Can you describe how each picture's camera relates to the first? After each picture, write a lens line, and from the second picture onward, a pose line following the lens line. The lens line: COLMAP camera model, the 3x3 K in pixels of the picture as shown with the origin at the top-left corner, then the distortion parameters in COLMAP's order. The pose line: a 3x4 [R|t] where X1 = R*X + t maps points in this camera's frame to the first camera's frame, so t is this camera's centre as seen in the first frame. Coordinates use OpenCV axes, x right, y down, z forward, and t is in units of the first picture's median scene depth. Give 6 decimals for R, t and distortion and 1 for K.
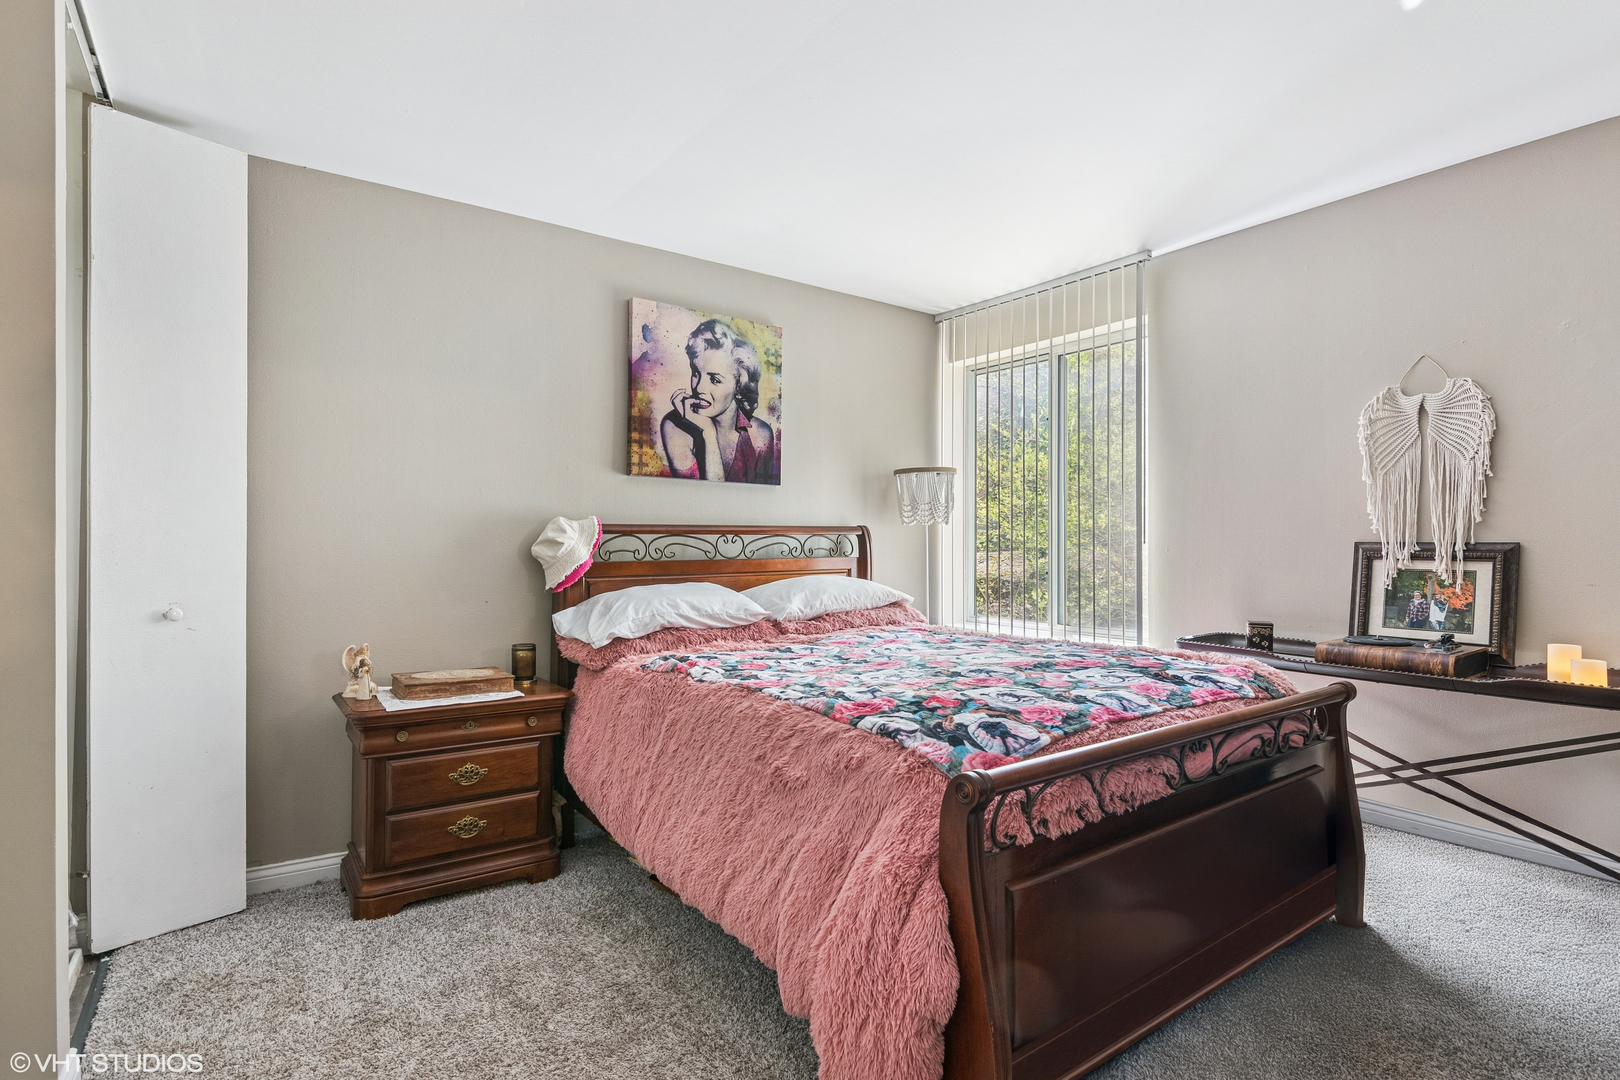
lens RADIAL K [[802.6, 0, 811.4], [0, 802.6, 545.1], [0, 0, 1]] dist [-0.013444, -0.004992]
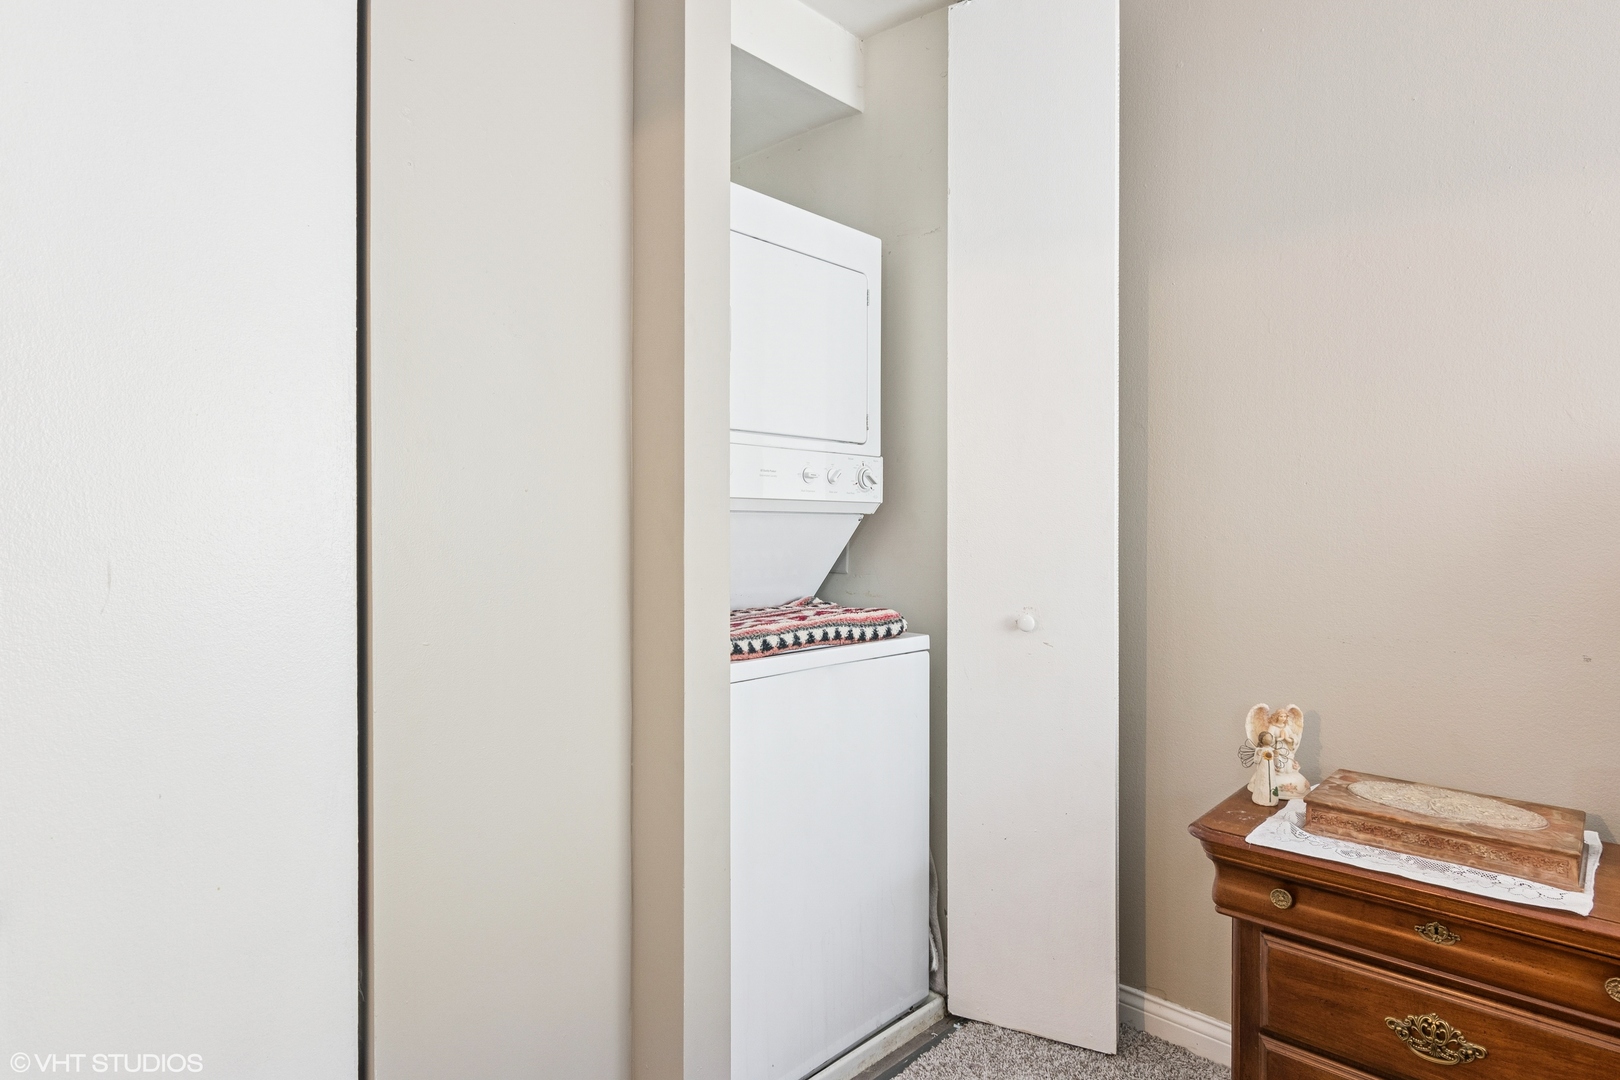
lens RADIAL K [[873.7, 0, 811.2], [0, 873.7, 541.0], [0, 0, 1]] dist [-0.001806, 0.000462]
pose [[0.187748, 0.005763, -0.982200, -0.012573], [0.000704, 0.999982, 0.006002, 0.002802], [0.982217, -0.001818, 0.187740, 0.579650]]
